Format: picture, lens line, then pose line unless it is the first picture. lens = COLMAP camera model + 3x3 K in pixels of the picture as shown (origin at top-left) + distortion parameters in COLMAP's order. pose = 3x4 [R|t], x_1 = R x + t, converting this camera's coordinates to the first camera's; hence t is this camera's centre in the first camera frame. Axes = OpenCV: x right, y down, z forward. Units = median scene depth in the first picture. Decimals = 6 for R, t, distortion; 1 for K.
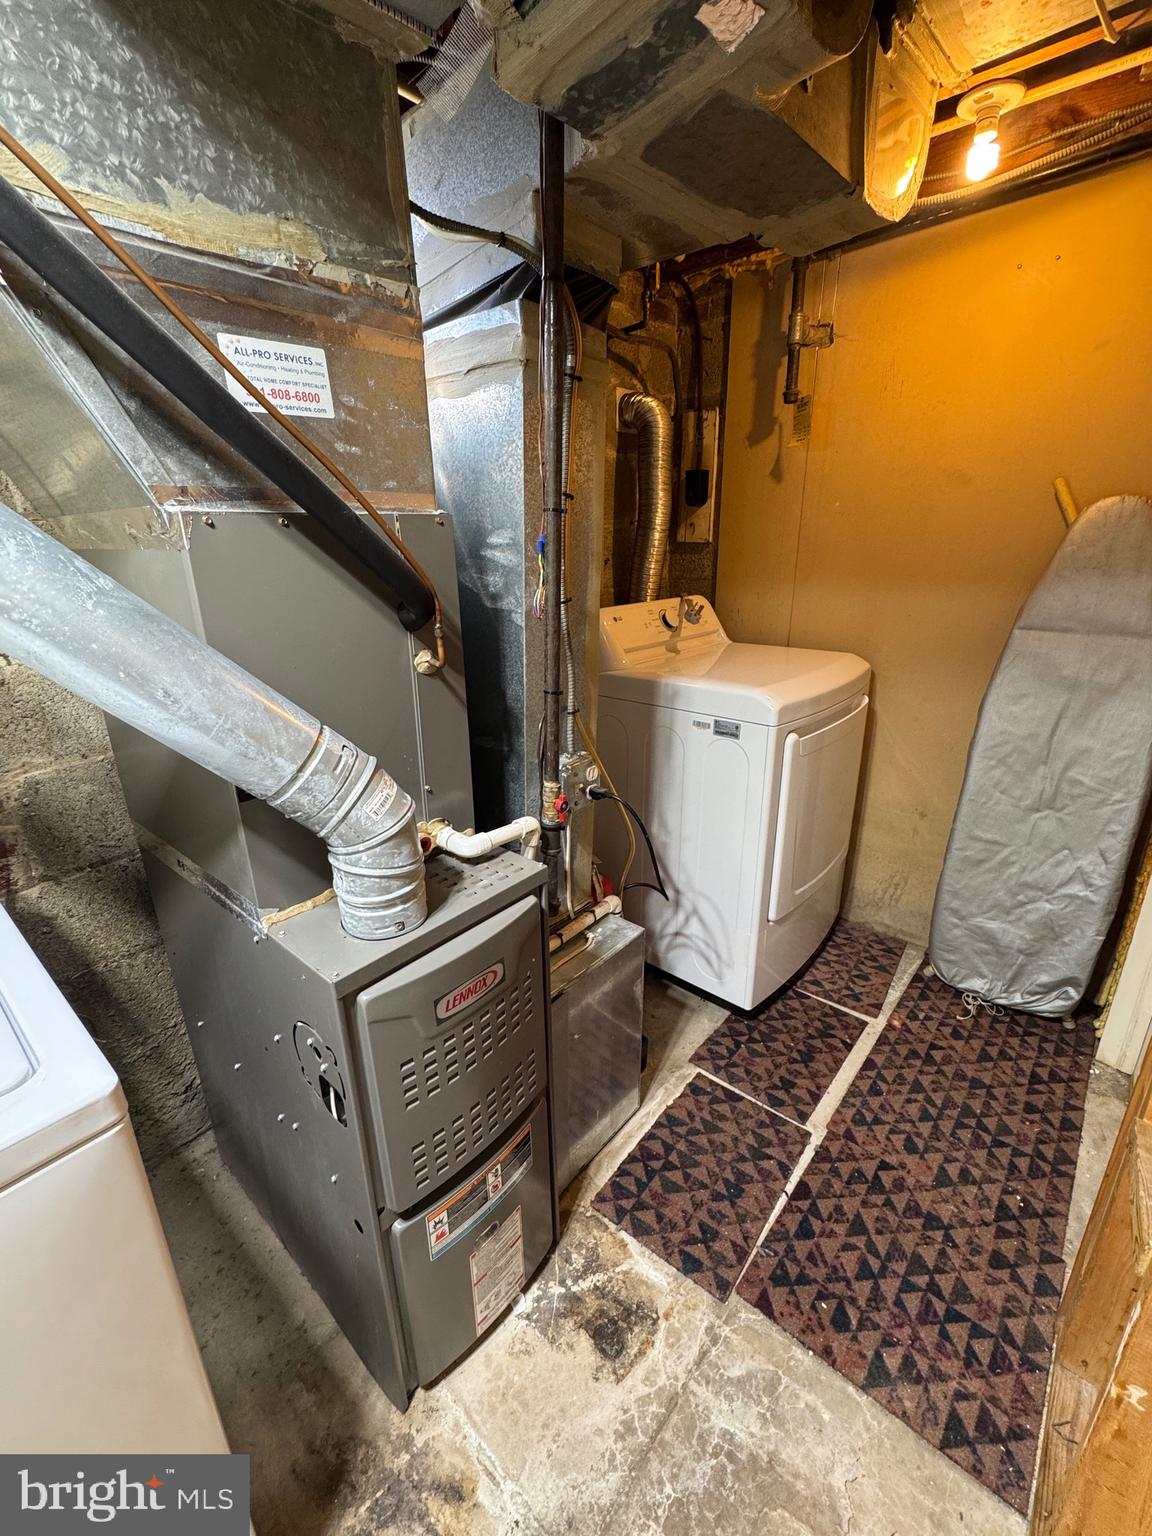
lens RADIAL K [[660.4, 0, 576.0], [0, 660.4, 768.0], [0, 0, 1]] dist [-0.002793, -0.000007]
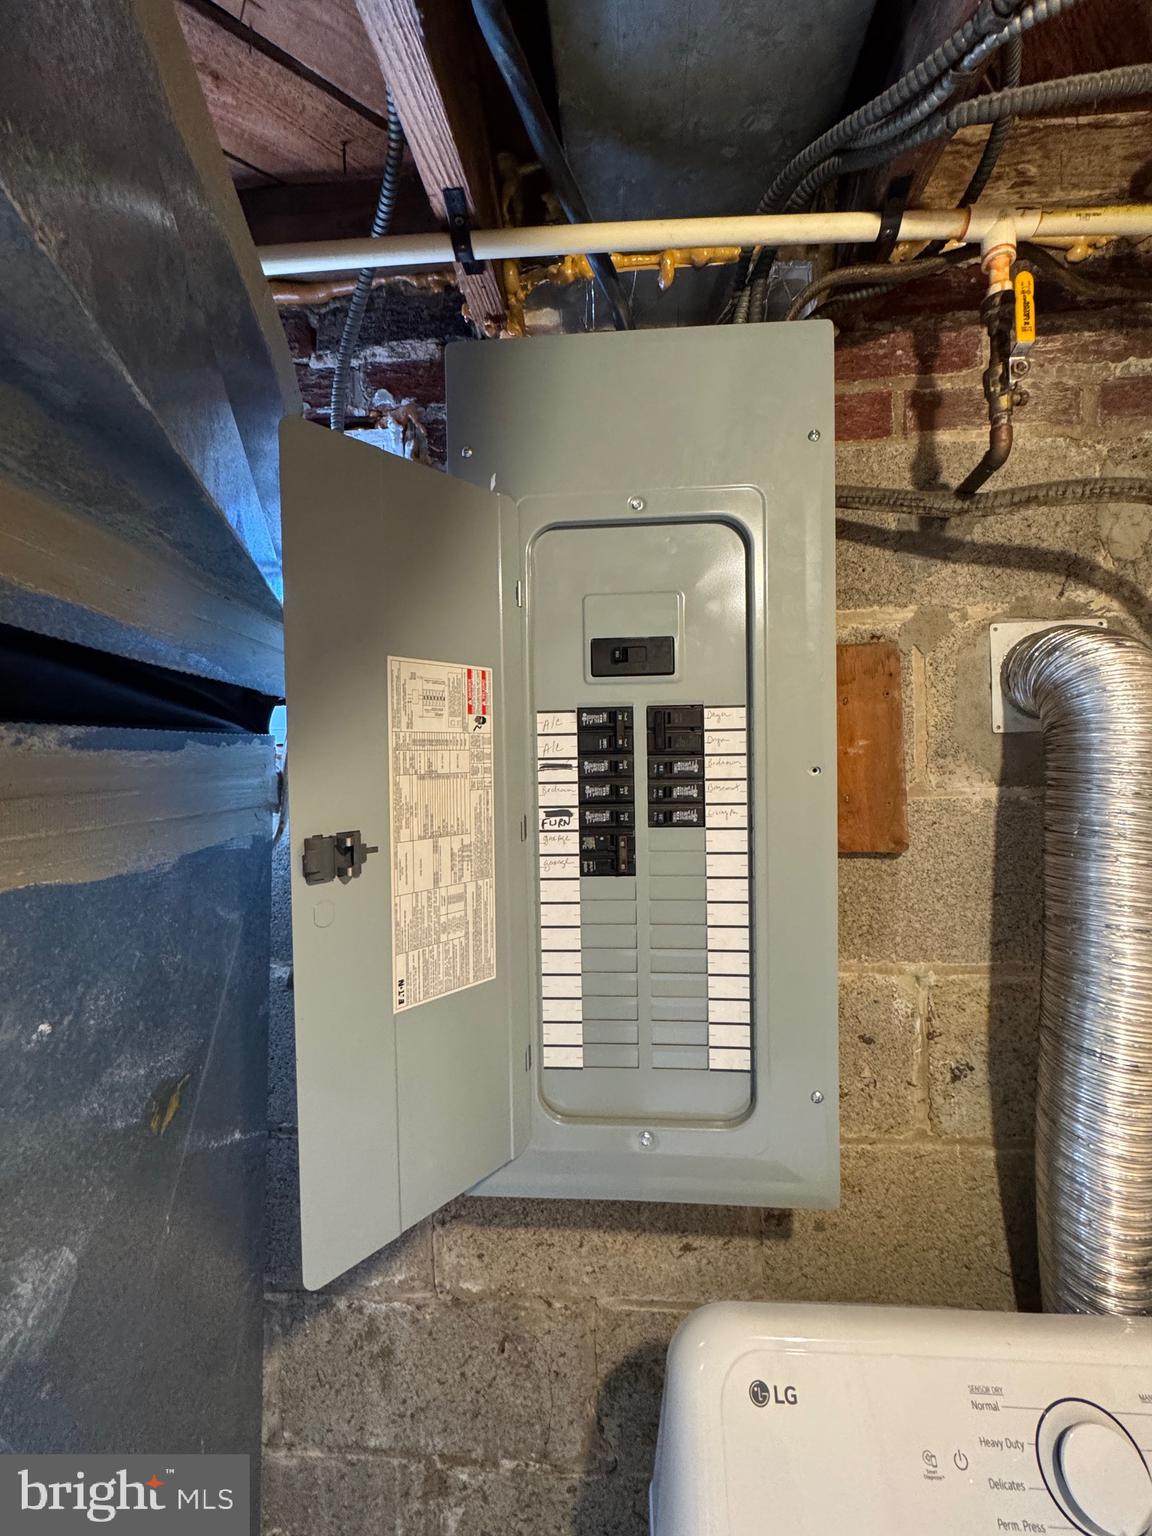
lens RADIAL K [[660.4, 0, 576.0], [0, 660.4, 768.0], [0, 0, 1]] dist [-0.002793, -0.000007]
pose [[0.595714, 0.006690, -0.803168, 0.211695], [-0.249686, 0.951963, -0.177264, -0.365684], [0.763401, 0.306139, 0.568769, 0.617388]]
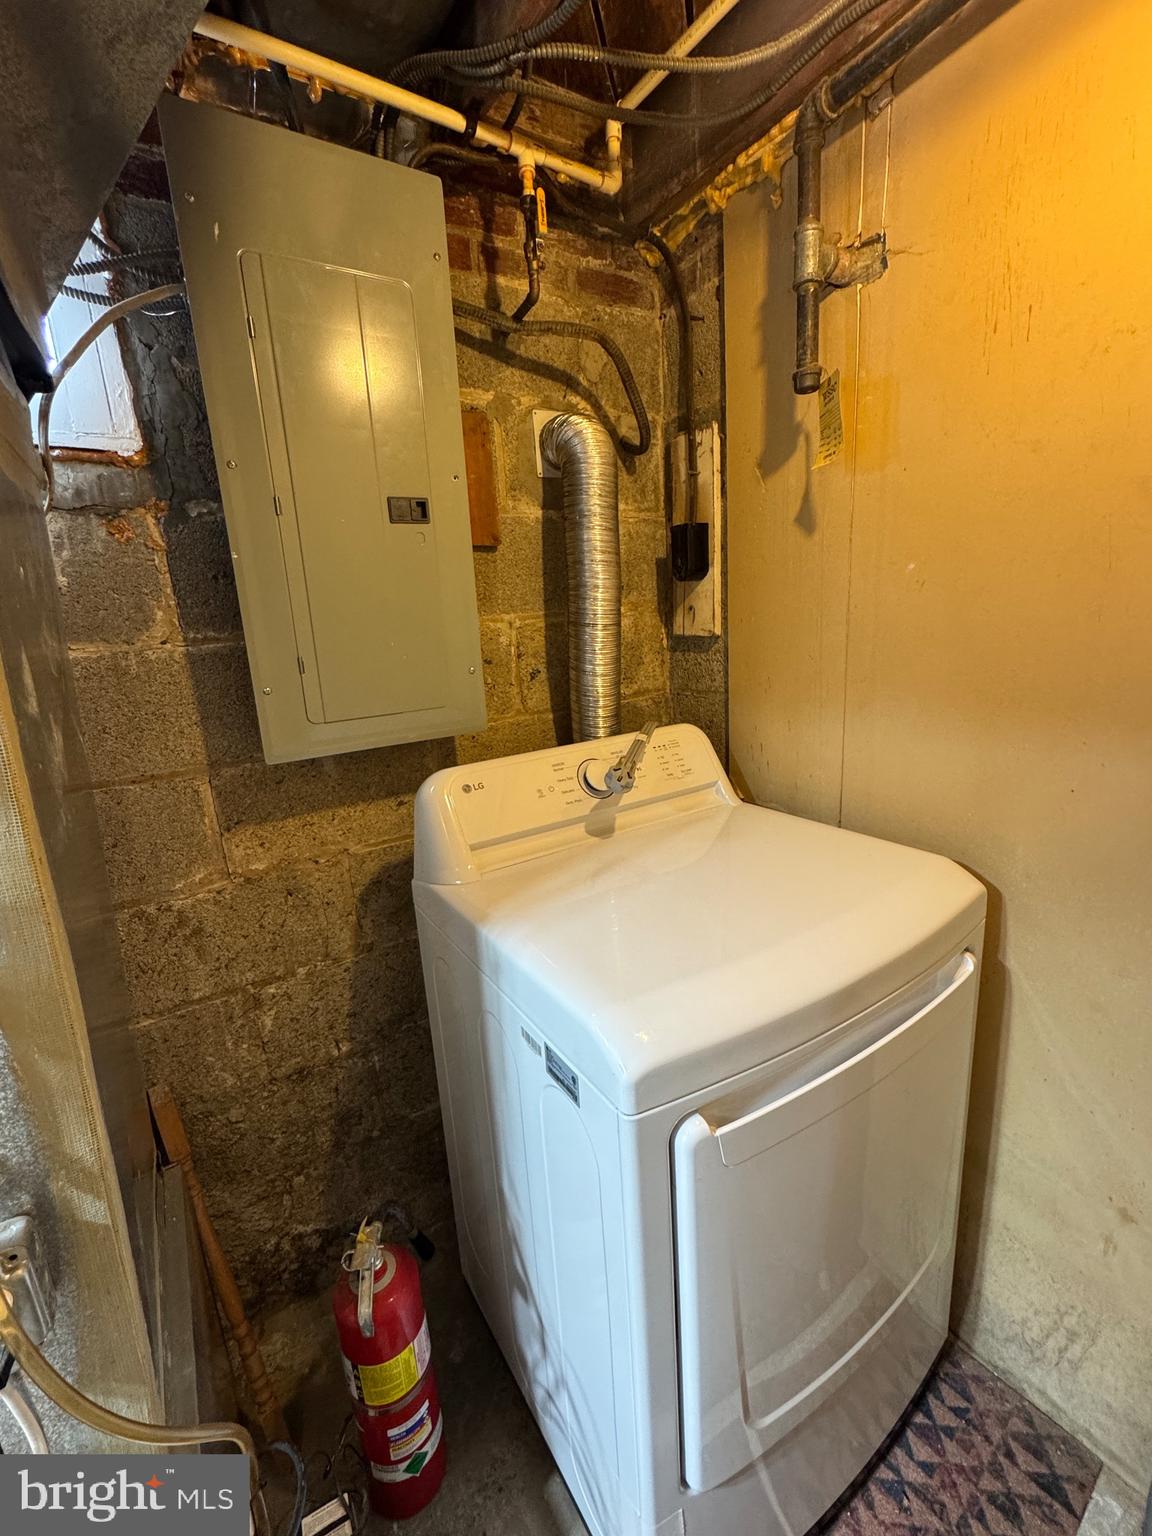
lens RADIAL K [[660.4, 0, 576.0], [0, 660.4, 768.0], [0, 0, 1]] dist [-0.002793, -0.000007]
pose [[0.958261, 0.018918, -0.285269, 0.279002], [-0.044009, 0.995676, -0.081804, -0.177835], [0.282489, 0.090944, 0.954950, 0.421710]]
